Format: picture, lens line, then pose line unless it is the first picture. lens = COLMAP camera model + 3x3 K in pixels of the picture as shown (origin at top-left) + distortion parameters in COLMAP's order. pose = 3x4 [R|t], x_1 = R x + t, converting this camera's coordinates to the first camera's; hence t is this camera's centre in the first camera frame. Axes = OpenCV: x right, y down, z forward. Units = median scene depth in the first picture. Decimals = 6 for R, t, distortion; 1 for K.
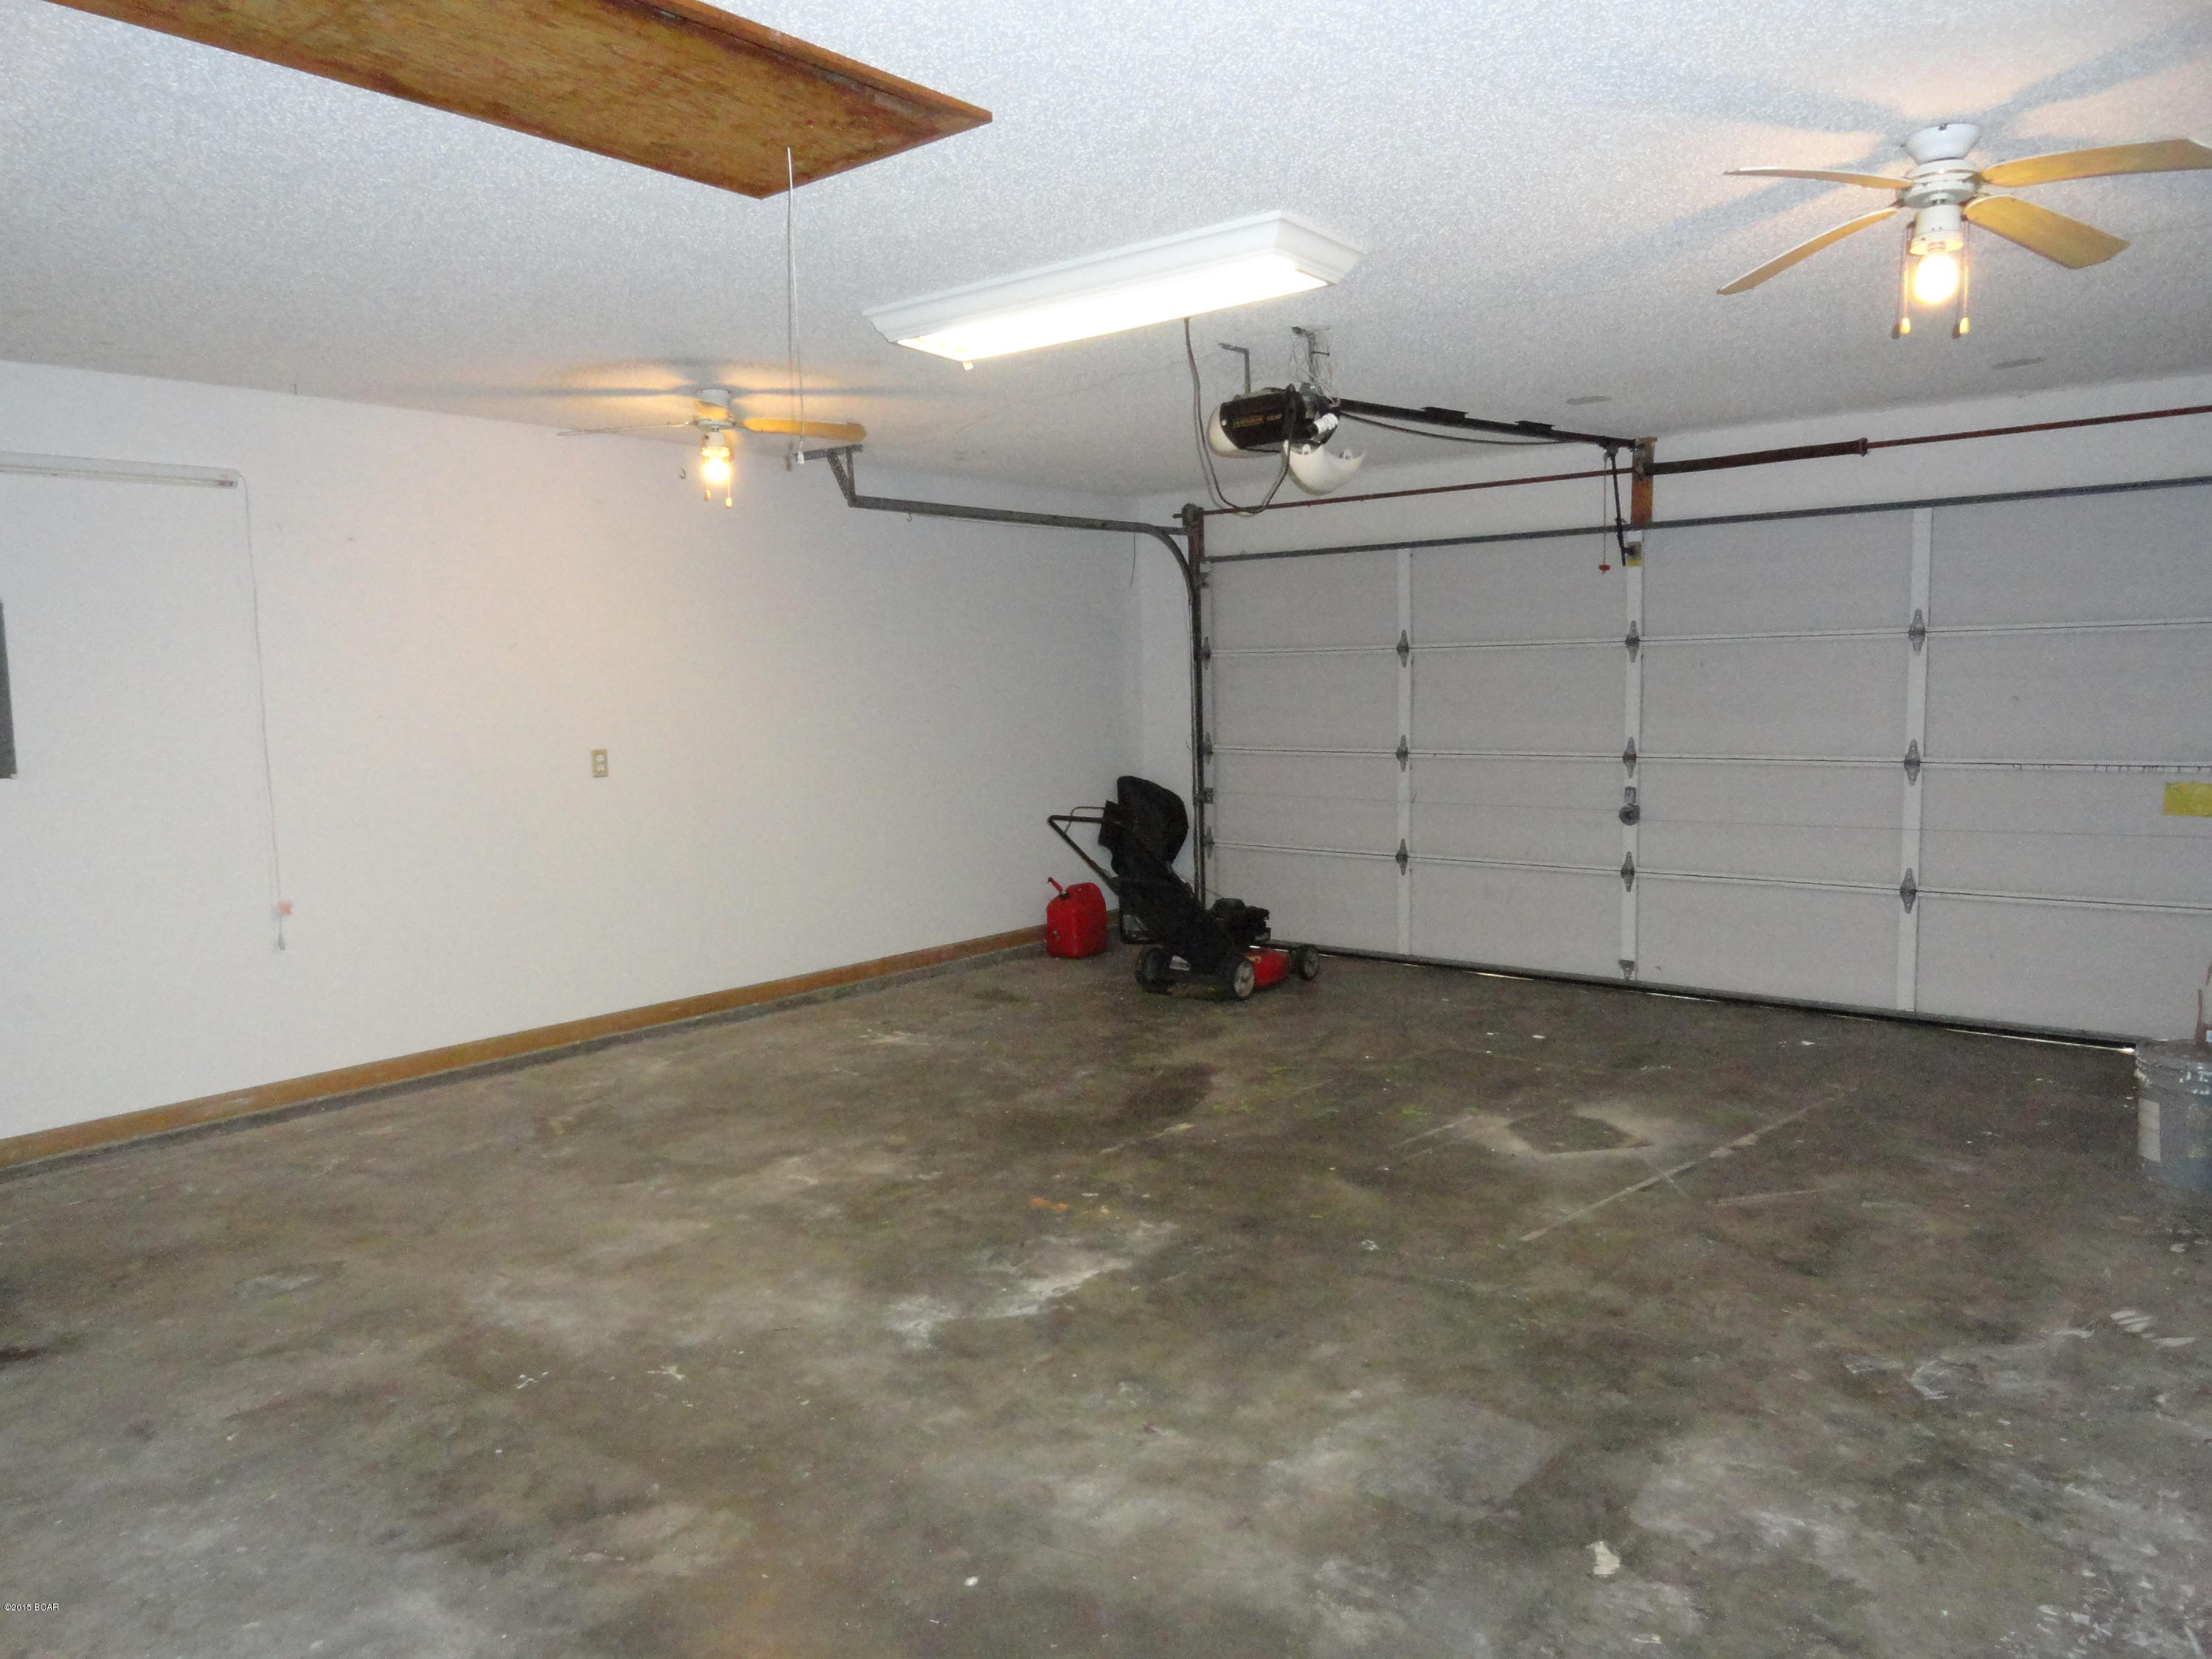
lens RADIAL K [[1524.3, 0, 1099.5], [0, 1524.3, 826.4], [0, 0, 1]] dist [0.002735, 0.002222]
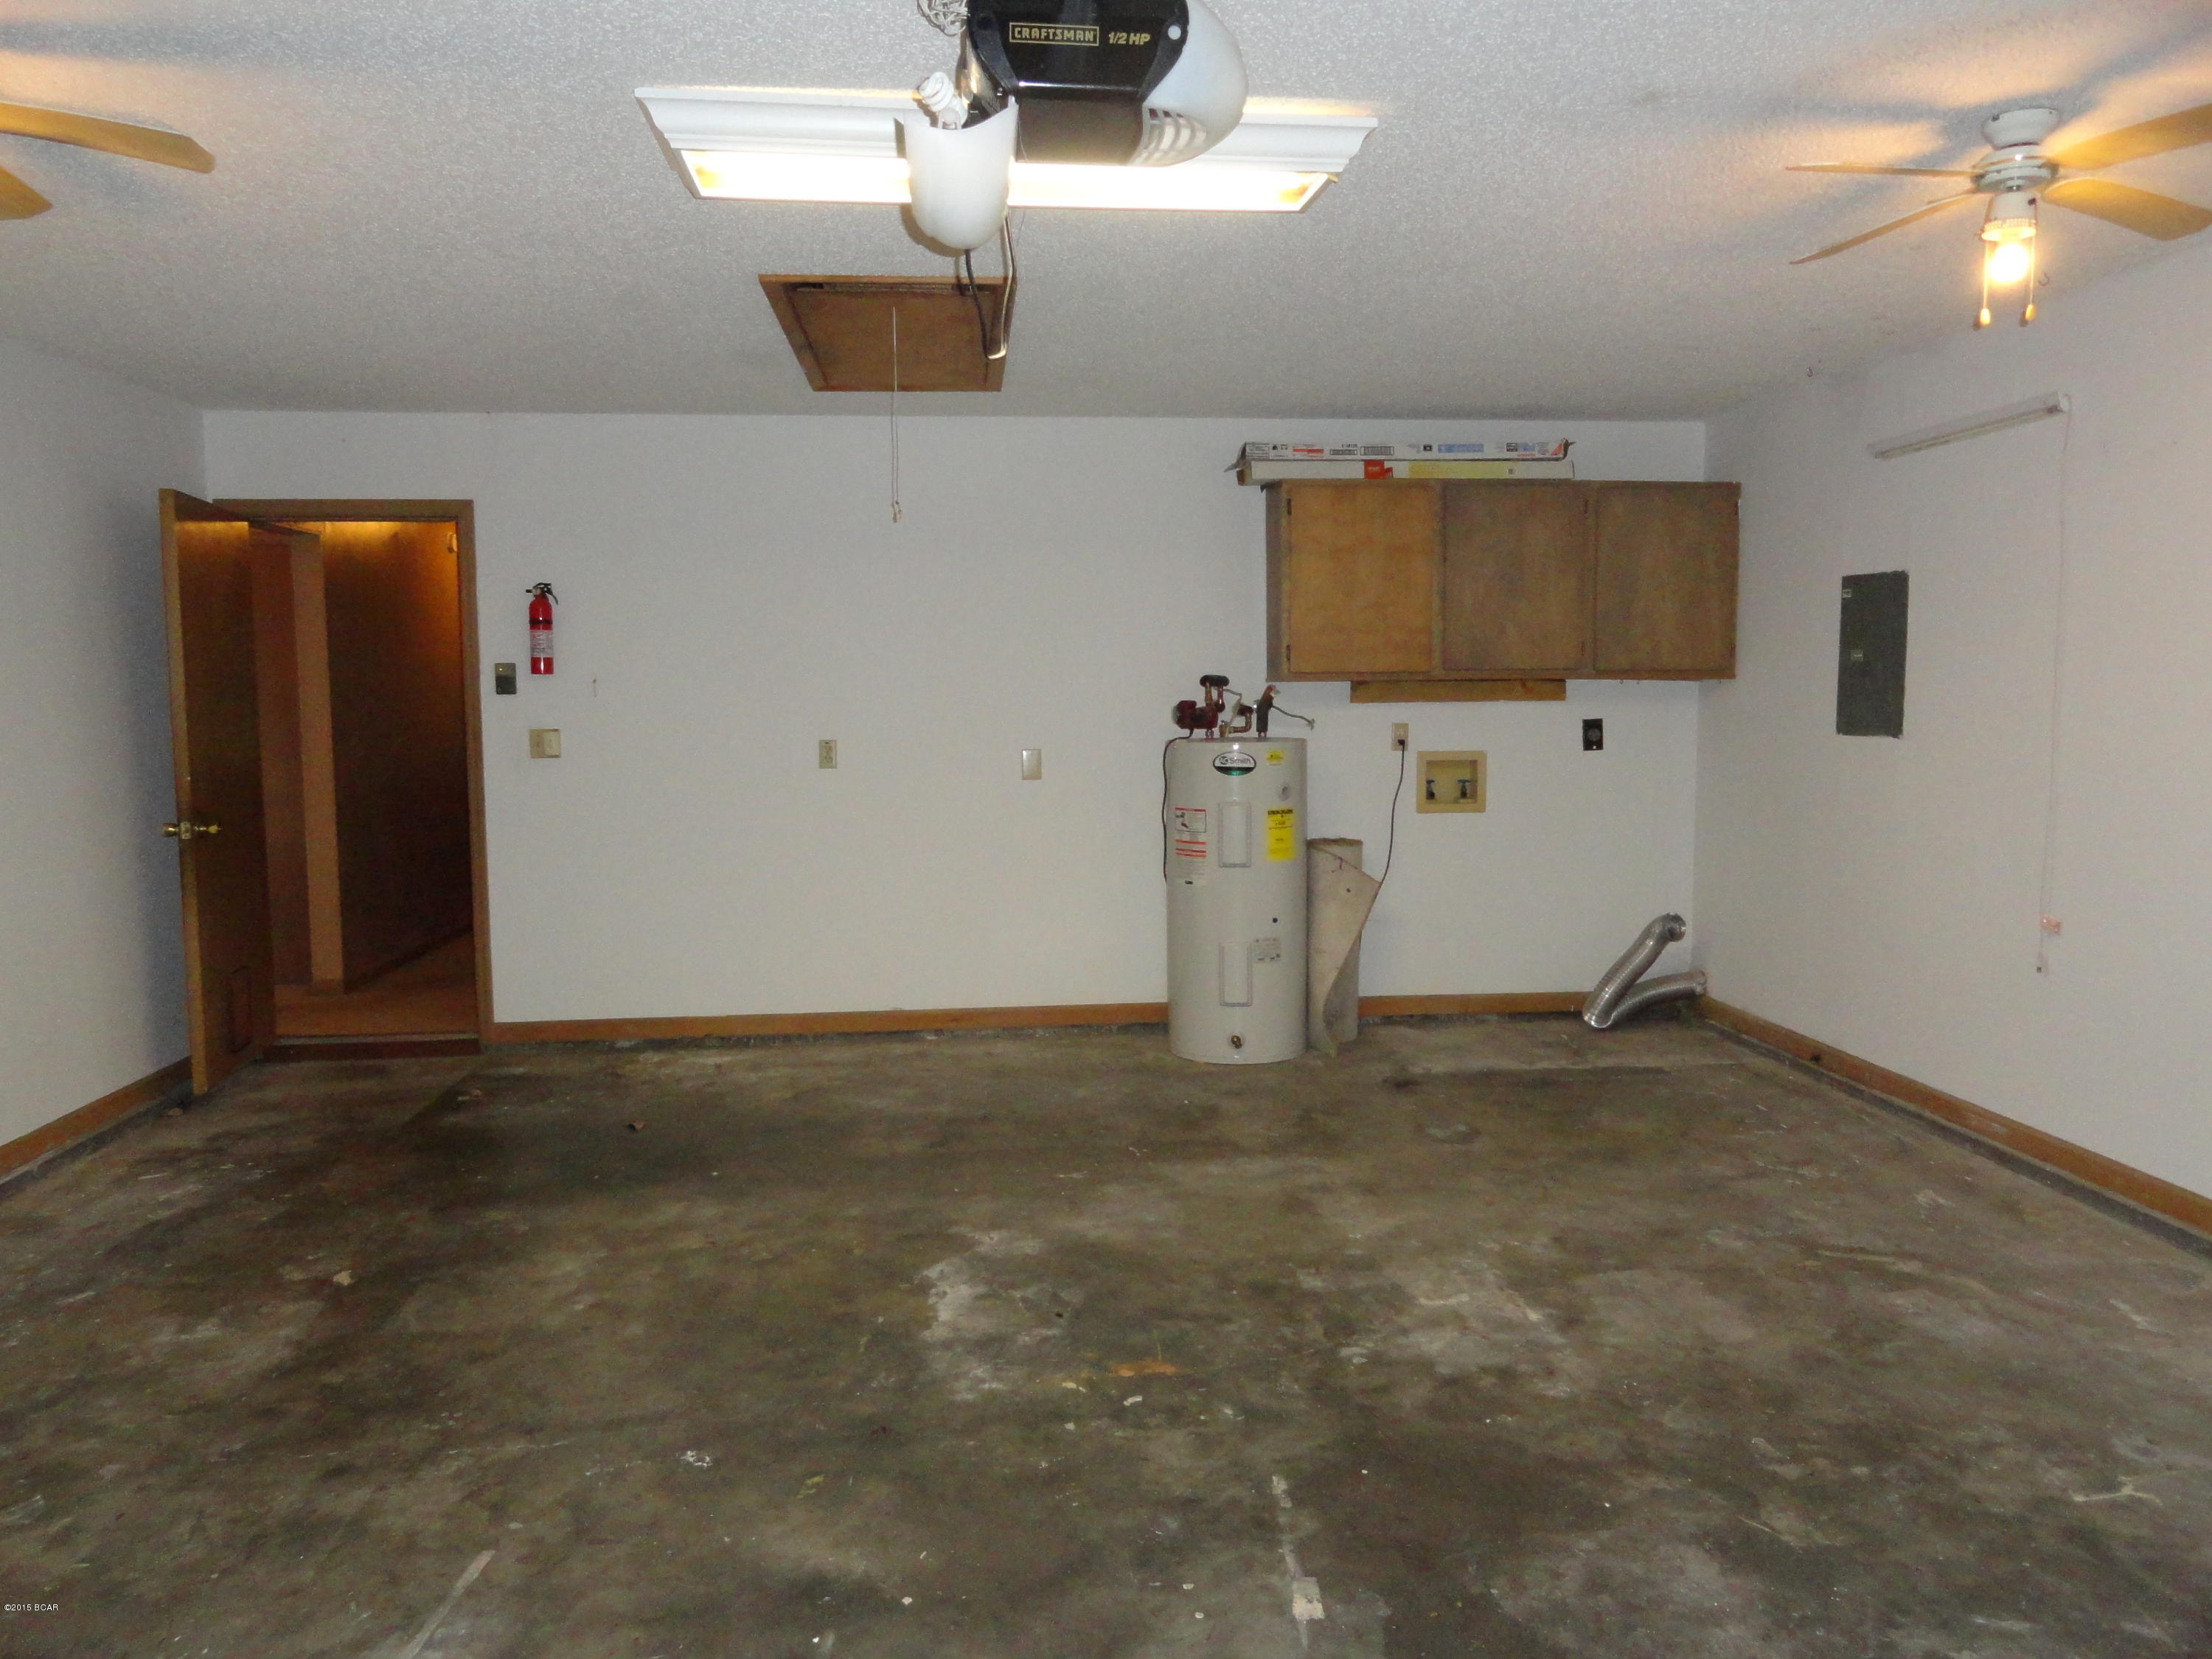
lens RADIAL K [[1524.3, 0, 1098.9], [0, 1524.3, 831.1], [0, 0, 1]] dist [0.002735, 0.002222]
pose [[-0.706538, 0.089592, -0.701981, 0.541716], [-0.047259, 0.983766, 0.173121, -0.154681], [0.706096, 0.155491, -0.690834, 1.645918]]
